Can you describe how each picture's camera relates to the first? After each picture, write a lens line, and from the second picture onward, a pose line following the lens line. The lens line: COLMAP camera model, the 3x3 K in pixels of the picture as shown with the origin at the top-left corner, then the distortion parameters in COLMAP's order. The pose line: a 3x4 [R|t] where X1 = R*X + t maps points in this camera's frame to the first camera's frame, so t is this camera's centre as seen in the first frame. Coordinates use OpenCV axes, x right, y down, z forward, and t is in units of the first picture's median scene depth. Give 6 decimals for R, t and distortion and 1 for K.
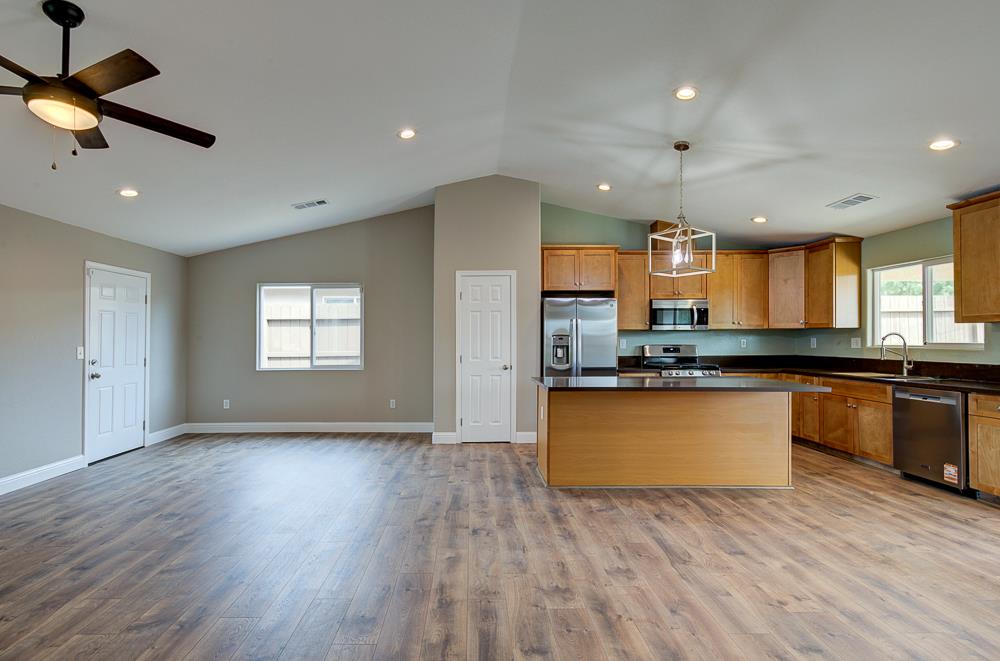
lens RADIAL K [[428.4, 0, 475.5], [0, 428.4, 345.0], [0, 0, 1]] dist [0.007584, -0.000365]
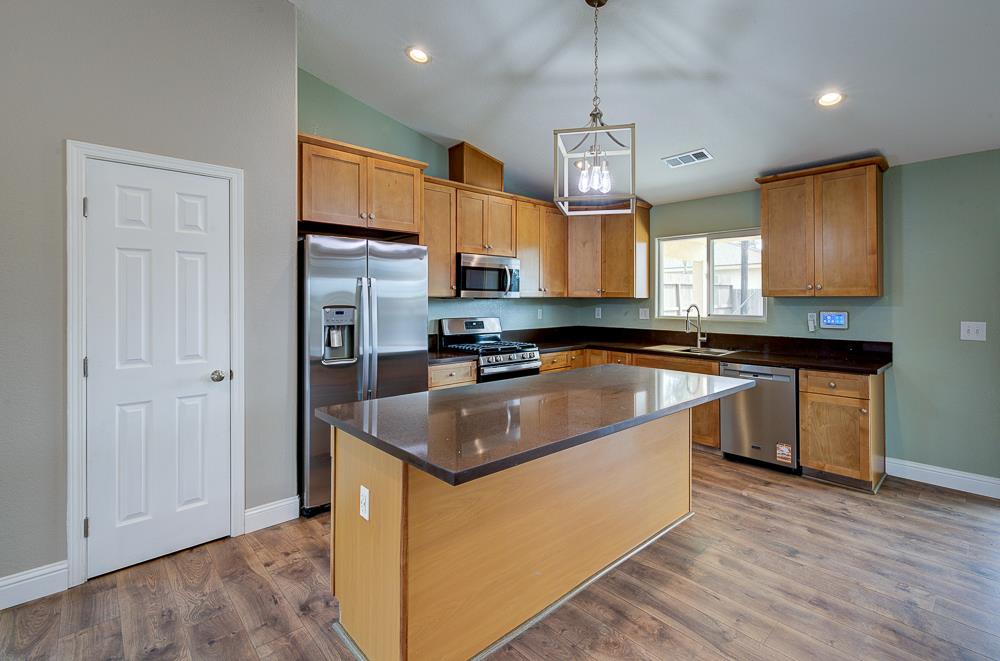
lens RADIAL K [[463.6, 0, 514.3], [0, 463.6, 304.2], [0, 0, 1]] dist [-0.002355, 0.000793]
pose [[0.742708, 0.000383, 0.669615, -0.027065], [0.004150, 0.999978, -0.005175, -0.022366], [-0.669603, 0.006623, 0.742690, 0.433766]]
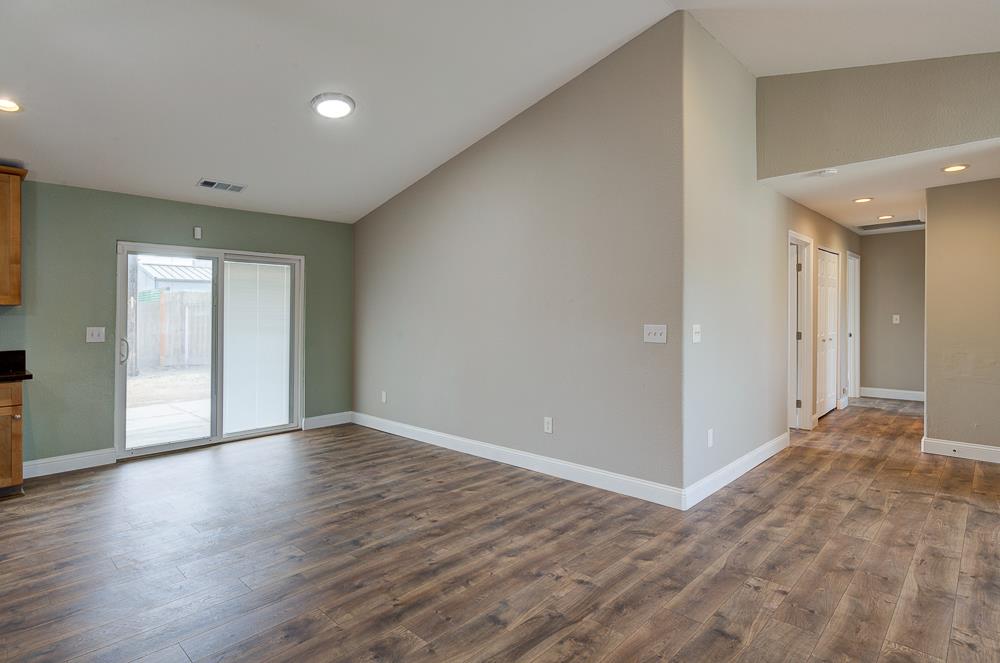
lens RADIAL K [[520.4, 0, 502.6], [0, 520.4, 323.8], [0, 0, 1]] dist [0.003767, -0.001008]
pose [[-0.694808, -0.002974, 0.719189, -0.250429], [0.023341, 0.999371, 0.026683, -0.012771], [-0.718817, 0.035326, -0.694301, 0.594382]]
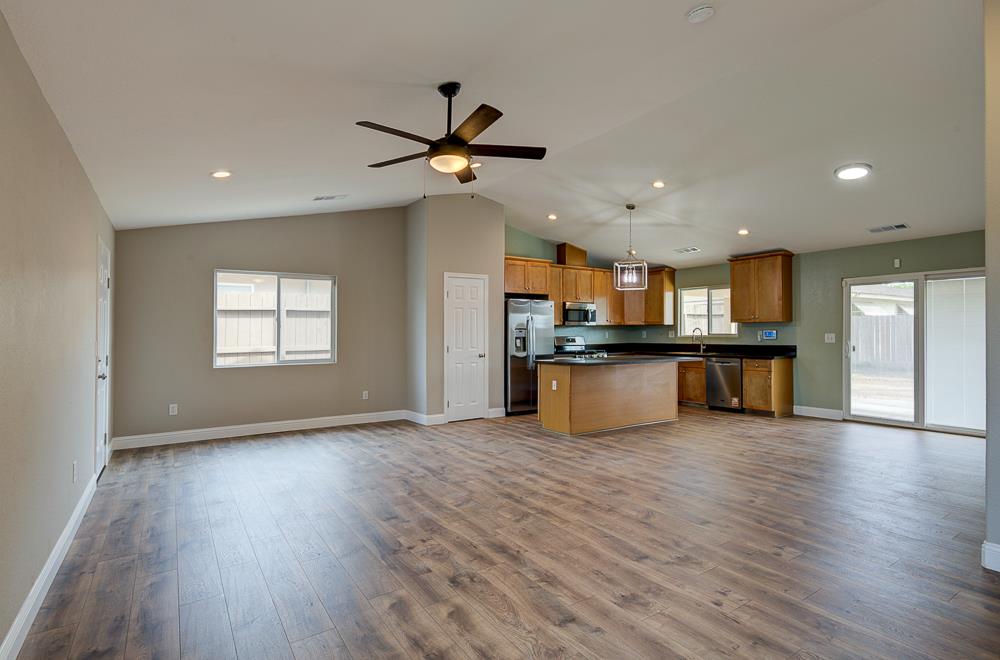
lens RADIAL K [[456.9, 0, 494.0], [0, 456.9, 347.2], [0, 0, 1]] dist [0.013173, 0.000135]
pose [[0.852211, -0.018479, 0.522873, -0.587415], [0.010073, 0.999770, 0.018916, 0.005065], [-0.523102, -0.010854, 0.852201, -0.111419]]
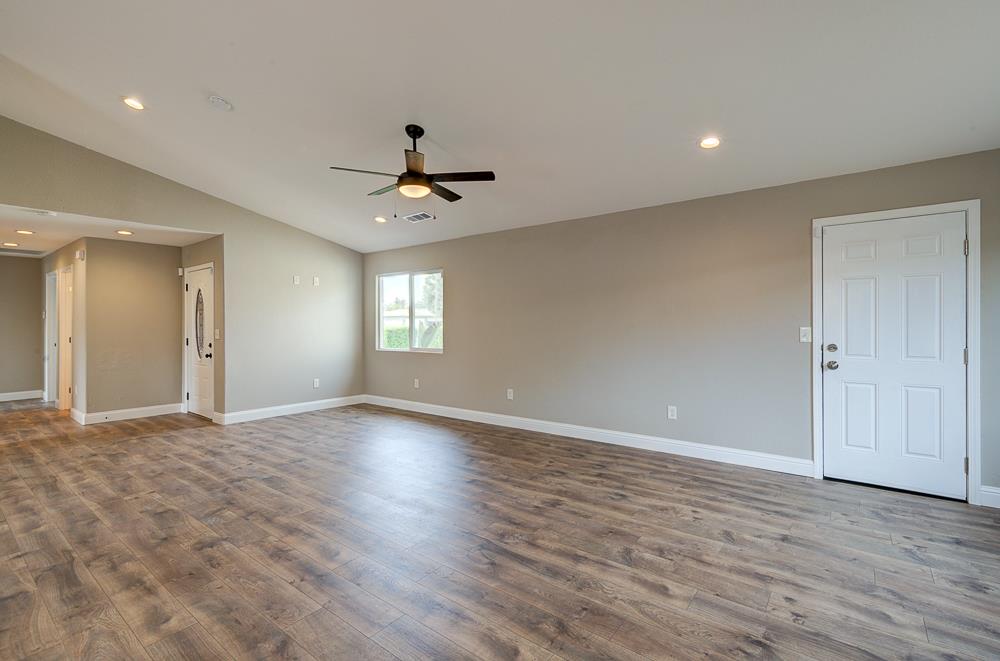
lens RADIAL K [[463.6, 0, 513.5], [0, 463.6, 324.8], [0, 0, 1]] dist [-0.002355, 0.000793]
pose [[-0.614246, 0.010341, -0.789047, 0.089674], [-0.001641, 0.999895, 0.014381, -0.009151], [0.789113, 0.010128, -0.614165, 0.902639]]
